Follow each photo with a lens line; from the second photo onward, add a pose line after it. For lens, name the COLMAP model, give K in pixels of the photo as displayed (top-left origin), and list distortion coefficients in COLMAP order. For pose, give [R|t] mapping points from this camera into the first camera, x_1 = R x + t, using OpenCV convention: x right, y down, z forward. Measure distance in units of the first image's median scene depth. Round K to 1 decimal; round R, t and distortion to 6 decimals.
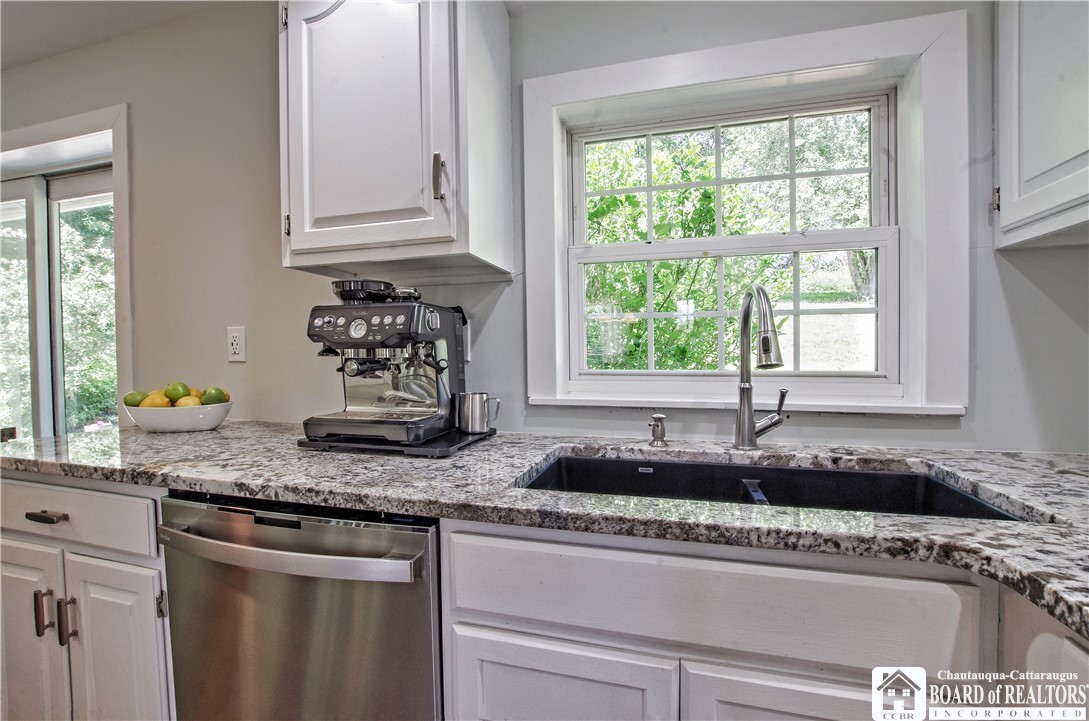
lens RADIAL K [[500.3, 0, 528.4], [0, 500.3, 358.6], [0, 0, 1]] dist [-0.029061, 0.000382]
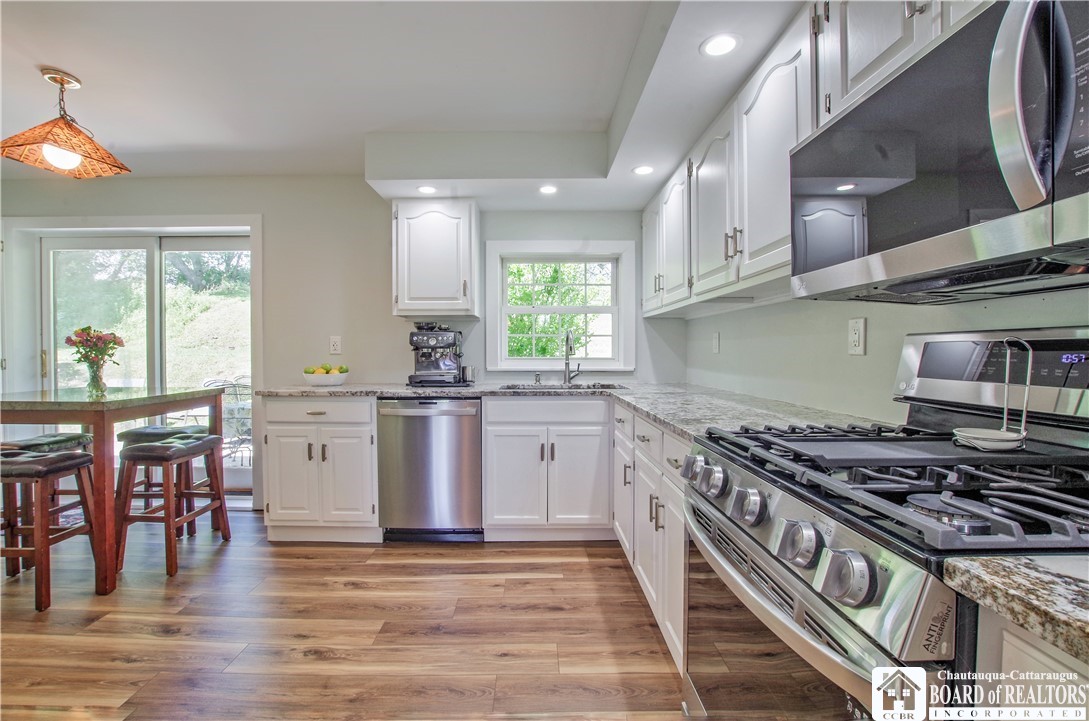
lens RADIAL K [[527.8, 0, 544.5], [0, 527.8, 360.5], [0, 0, 1]] dist [-0.033254, 0.000078]
pose [[0.953175, -0.001943, 0.302414, -0.626421], [-0.001957, 0.999919, 0.012593, 0.006663], [-0.302414, -0.012595, 0.953094, -1.908704]]
